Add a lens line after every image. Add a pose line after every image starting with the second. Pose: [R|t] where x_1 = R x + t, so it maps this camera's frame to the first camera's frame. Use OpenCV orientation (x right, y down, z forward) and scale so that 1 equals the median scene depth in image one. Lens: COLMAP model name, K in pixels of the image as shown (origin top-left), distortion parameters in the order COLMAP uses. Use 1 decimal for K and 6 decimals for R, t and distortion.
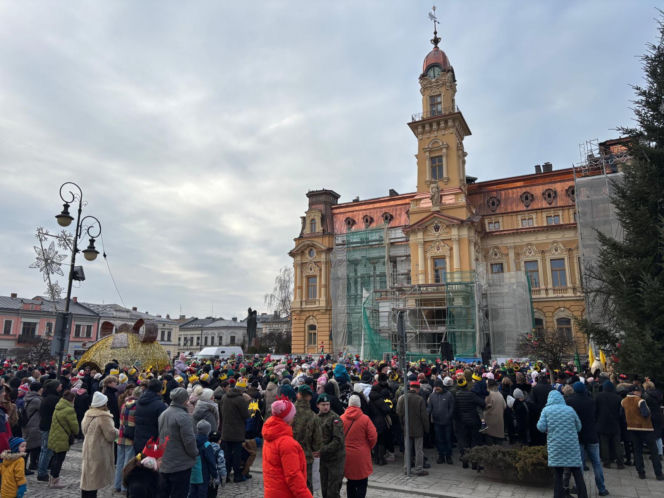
lens RADIAL K [[501.4, 0, 321.5], [0, 501.4, 244.5], [0, 0, 1]] dist [0.059962, -0.027062]
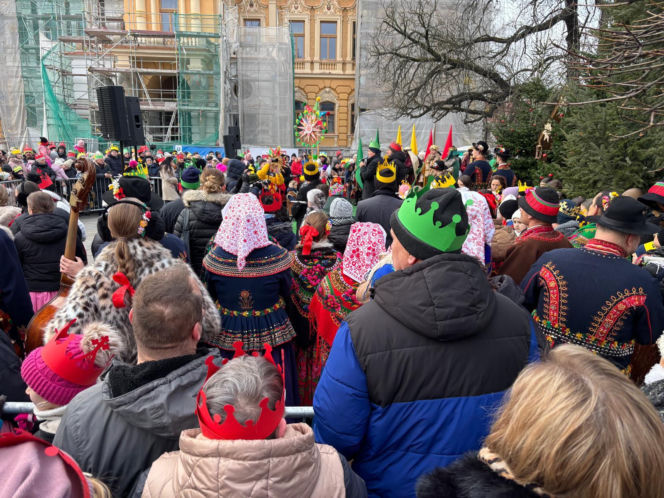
lens RADIAL K [[506.8, 0, 336.7], [0, 506.8, 254.4], [0, 0, 1]] dist [0.037025, -0.028727]
pose [[0.874749, -0.079324, 0.478040, 0.070056], [-0.121793, 0.918852, 0.375335, 0.051553], [-0.469021, -0.386546, 0.794104, 0.213061]]
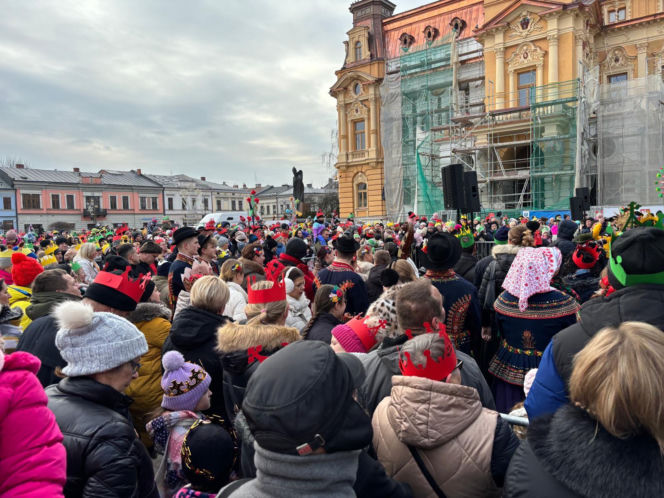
lens RADIAL K [[506.8, 0, 337.2], [0, 506.8, 253.6], [0, 0, 1]] dist [0.037025, -0.028727]
pose [[0.986366, -0.027314, -0.162285, 0.073773], [0.070923, 0.960405, 0.269428, 0.050510], [0.148500, -0.277264, 0.949248, 0.204427]]
